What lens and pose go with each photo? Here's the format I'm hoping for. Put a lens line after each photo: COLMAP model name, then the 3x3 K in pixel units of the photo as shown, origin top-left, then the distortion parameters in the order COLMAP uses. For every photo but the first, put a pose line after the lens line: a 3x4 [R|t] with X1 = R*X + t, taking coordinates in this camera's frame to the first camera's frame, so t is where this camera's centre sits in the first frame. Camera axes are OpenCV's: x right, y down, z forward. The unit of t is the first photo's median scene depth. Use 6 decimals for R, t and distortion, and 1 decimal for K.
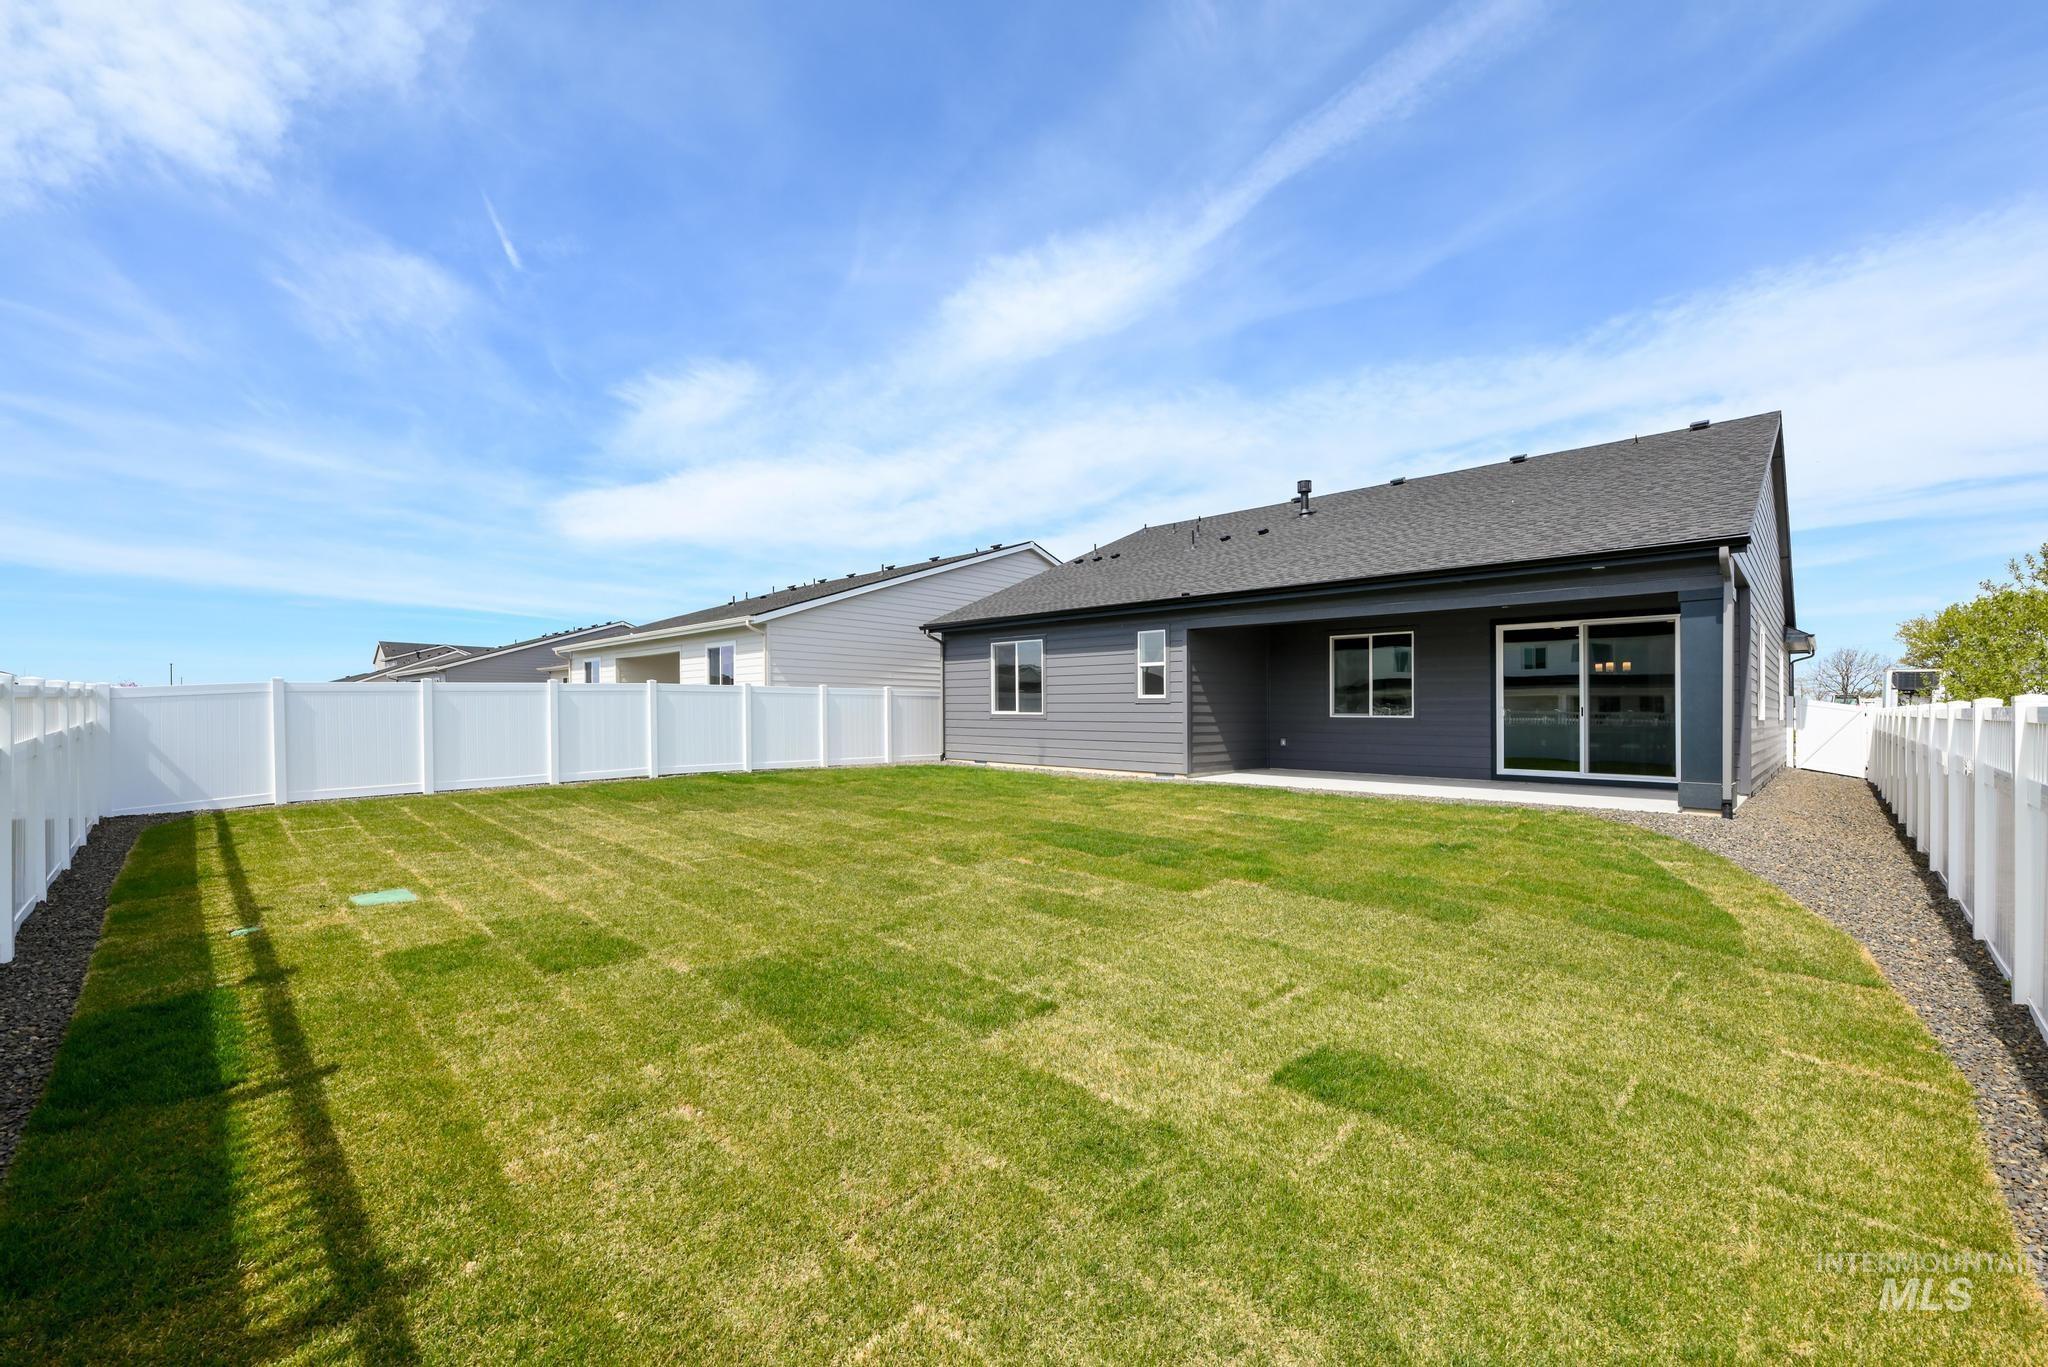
lens RADIAL K [[818.6, 0, 1020.5], [0, 818.6, 711.4], [0, 0, 1]] dist [-0.000049, 0.000012]
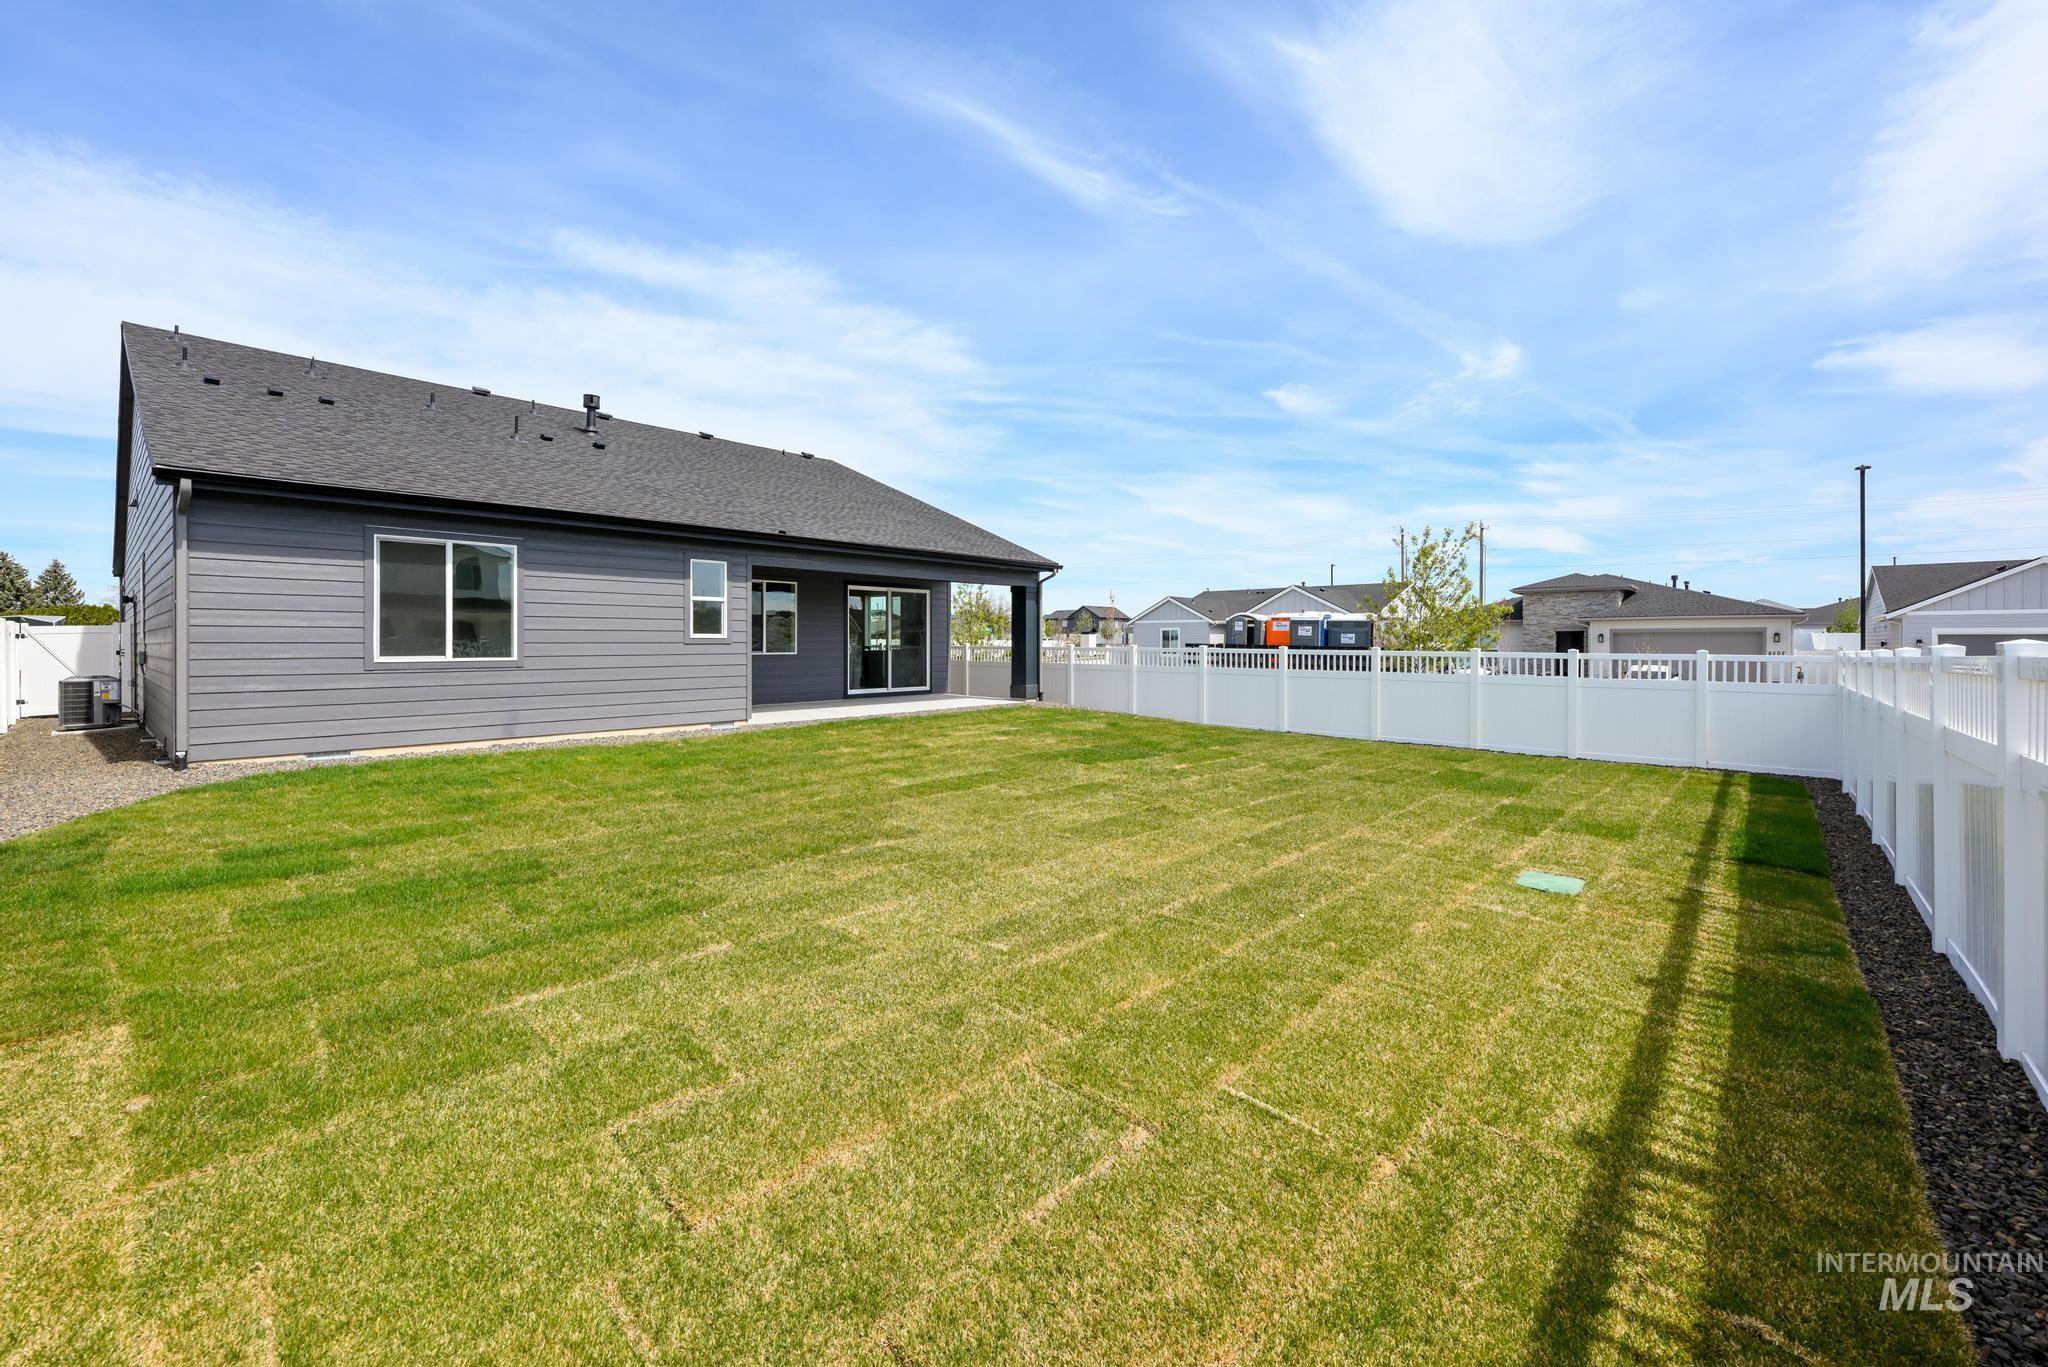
lens RADIAL K [[806.0, 0, 1022.4], [0, 806.0, 638.7], [0, 0, 1]] dist [-0.000407, -0.000052]
pose [[-0.031067, -0.000699, 0.999517, -0.700961], [-0.001572, 0.999999, 0.000651, -0.016165], [-0.999516, -0.001551, -0.031068, 0.686492]]
